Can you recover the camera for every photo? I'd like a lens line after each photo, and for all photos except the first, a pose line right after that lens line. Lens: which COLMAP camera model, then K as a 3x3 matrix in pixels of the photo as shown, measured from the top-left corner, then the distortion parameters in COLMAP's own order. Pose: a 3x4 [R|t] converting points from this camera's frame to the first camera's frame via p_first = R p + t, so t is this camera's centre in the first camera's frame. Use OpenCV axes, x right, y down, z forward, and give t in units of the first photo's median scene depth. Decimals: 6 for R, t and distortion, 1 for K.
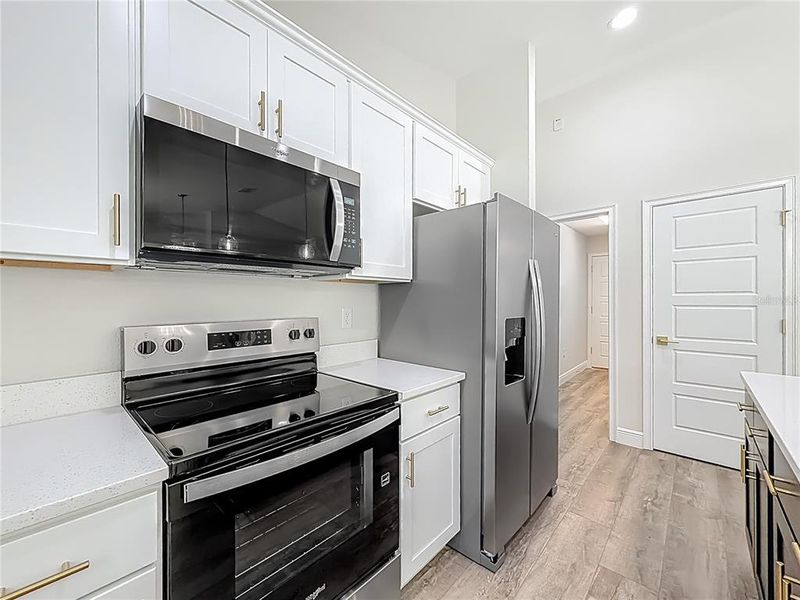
lens RADIAL K [[326.9, 0, 398.7], [0, 326.9, 301.2], [0, 0, 1]] dist [-0.000549, -0.000088]
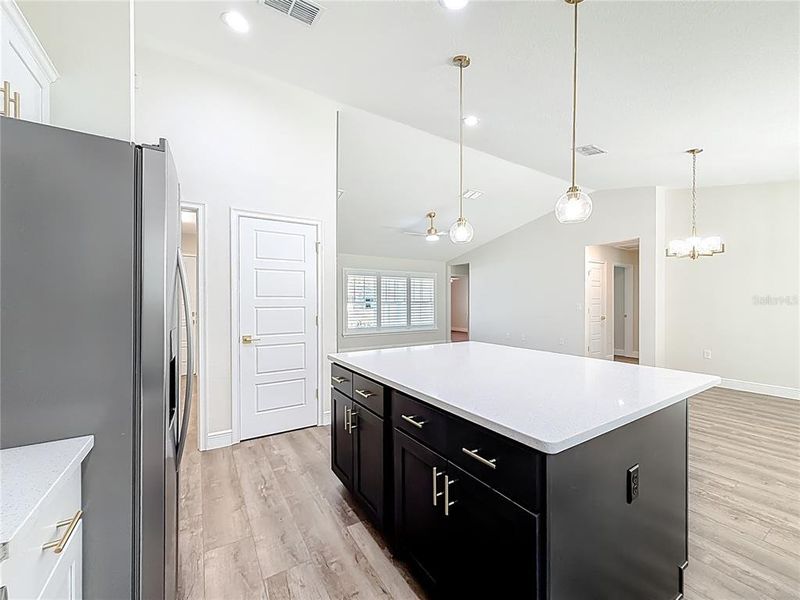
lens RADIAL K [[323.2, 0, 400.4], [0, 323.2, 302.2], [0, 0, 1]] dist [0.000314, -0.000088]
pose [[0.266243, 0.000998, 0.963905, -0.137210], [0.004385, 0.999988, -0.002247, -0.000541], [-0.963896, 0.004825, 0.266235, 0.257037]]
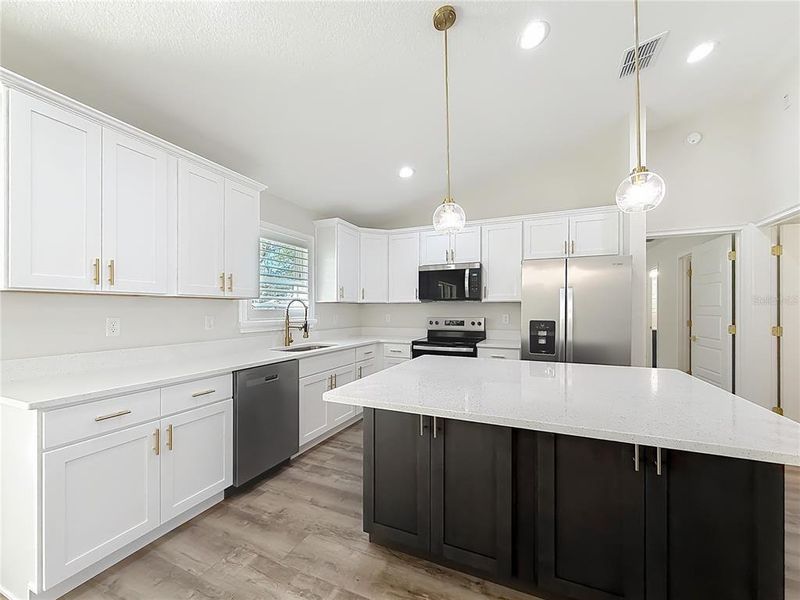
lens RADIAL K [[325.1, 0, 399.3], [0, 325.1, 310.0], [0, 0, 1]] dist [0.000492, -0.000003]
pose [[0.322431, 0.004295, -0.946583, 1.408994], [-0.006207, 0.999978, 0.002423, -0.007169], [0.946572, 0.005094, 0.322451, -0.301998]]
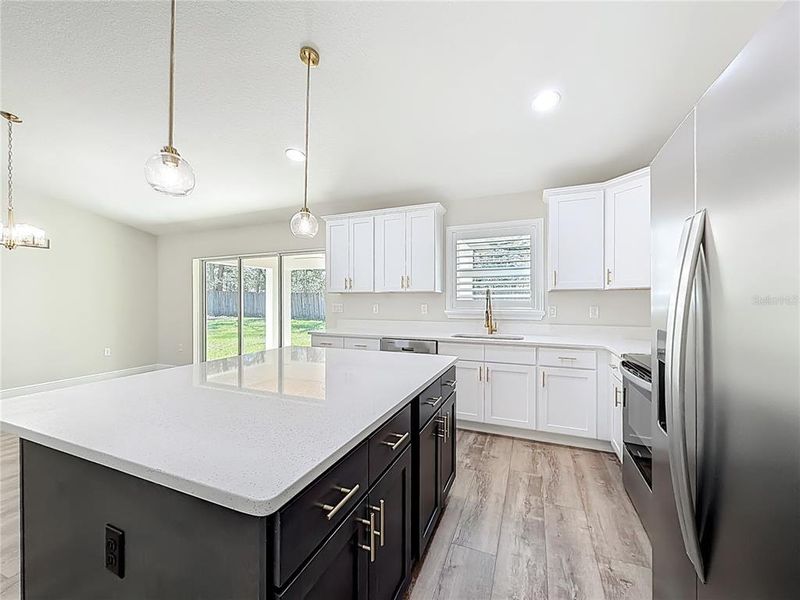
lens RADIAL K [[323.2, 0, 400.4], [0, 323.2, 302.2], [0, 0, 1]] dist [0.000314, -0.000088]
pose [[-0.941208, 0.001567, -0.337825, 0.764662], [0.001610, 0.999999, 0.000153, 0.006971], [0.337825, -0.000400, -0.941209, 1.060439]]
